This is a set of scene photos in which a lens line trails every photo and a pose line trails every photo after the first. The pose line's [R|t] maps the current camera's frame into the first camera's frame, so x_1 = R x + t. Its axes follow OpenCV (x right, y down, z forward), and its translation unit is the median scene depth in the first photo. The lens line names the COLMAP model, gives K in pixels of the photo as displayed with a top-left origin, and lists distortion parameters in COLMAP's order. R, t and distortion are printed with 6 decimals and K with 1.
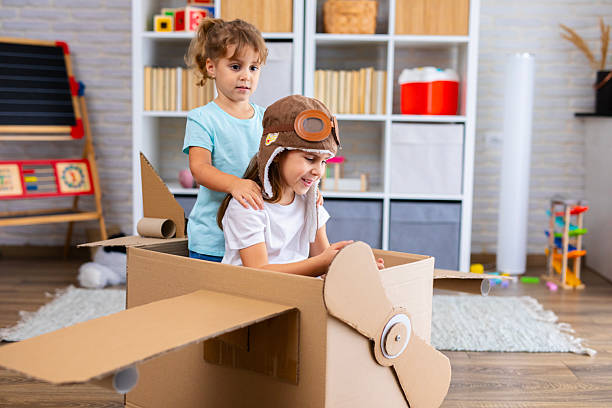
lens RADIAL K [[875.4, 0, 306.0], [0, 875.4, 204.0], [0, 0, 1]] dist [-0.004834, 0.011687]
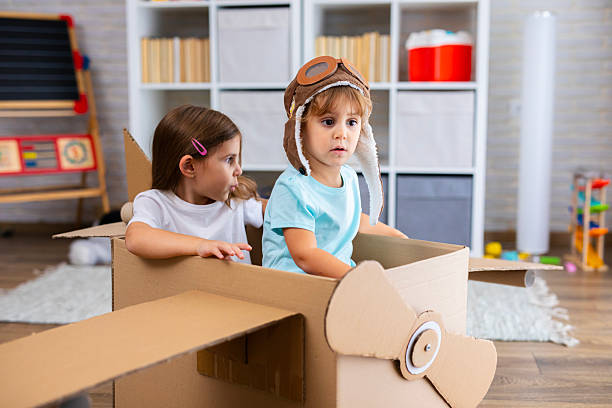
lens RADIAL K [[875.4, 0, 306.0], [0, 875.4, 204.0], [0, 0, 1]] dist [-0.004834, 0.011687]
pose [[0.991526, -0.002281, -0.129889, 0.121509], [0.006002, 0.999582, 0.028267, 0.000501], [0.129770, -0.028807, 0.991126, 0.057080]]
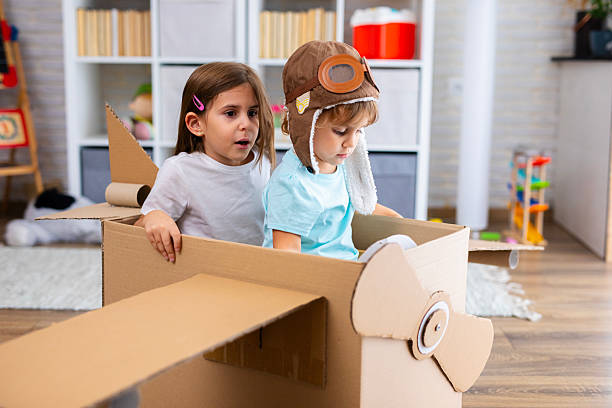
lens RADIAL K [[875.4, 0, 306.0], [0, 875.4, 204.0], [0, 0, 1]] dist [-0.004834, 0.011687]
pose [[0.999970, -0.003935, -0.006599, 0.063981], [0.004309, 0.998323, 0.057725, -0.002490], [0.006360, -0.057752, 0.998311, 0.060372]]
